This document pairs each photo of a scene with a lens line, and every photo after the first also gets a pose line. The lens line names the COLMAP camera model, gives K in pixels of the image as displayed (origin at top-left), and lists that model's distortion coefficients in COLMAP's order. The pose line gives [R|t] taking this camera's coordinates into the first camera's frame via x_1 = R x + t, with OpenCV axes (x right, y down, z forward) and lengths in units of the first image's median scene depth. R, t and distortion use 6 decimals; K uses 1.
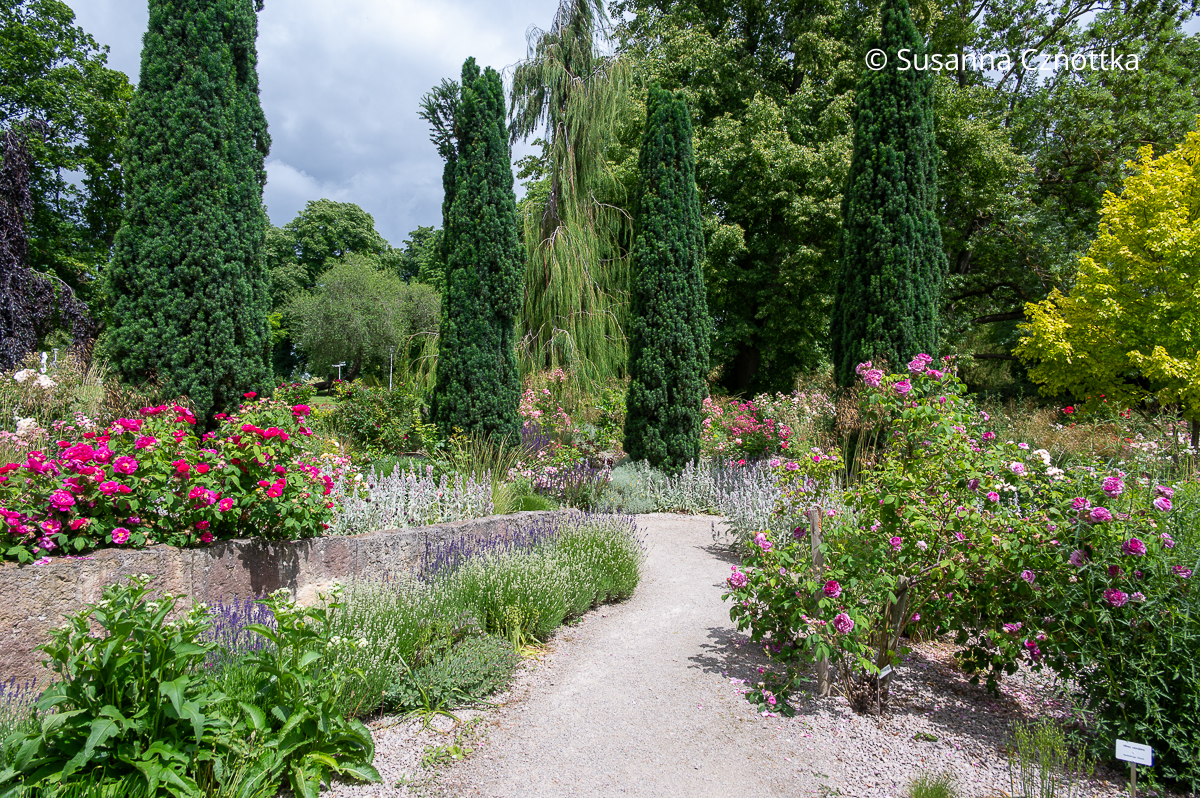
lens RADIAL K [[775.9, 0, 595.5], [0, 775.9, 398.5], [0, 0, 1]] dist [-0.008702, -0.004118]
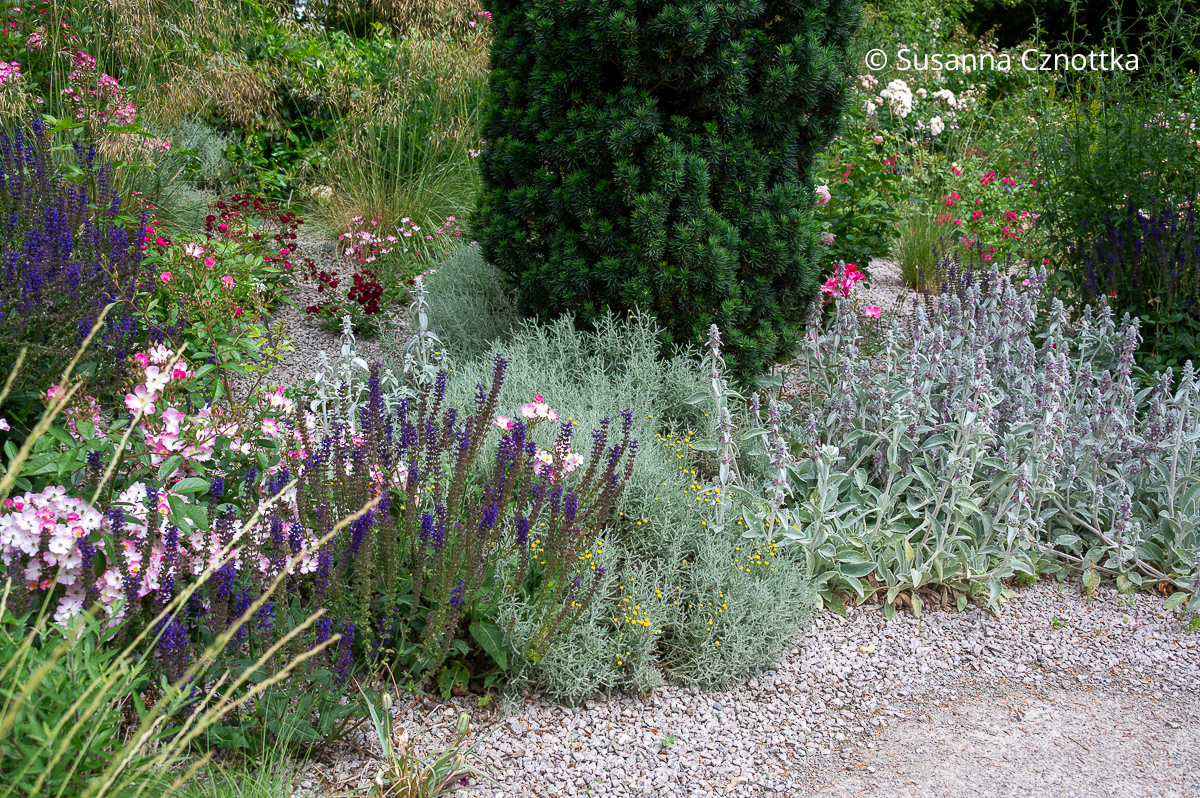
lens RADIAL K [[1204.8, 0, 599.5], [0, 1204.8, 392.4], [0, 0, 1]] dist [0.006423, 0.000000]
pose [[0.916920, -0.075691, 0.391828, -0.076520], [-0.025664, 0.968632, 0.247170, 0.023686], [-0.398245, -0.236691, 0.886215, 0.772748]]
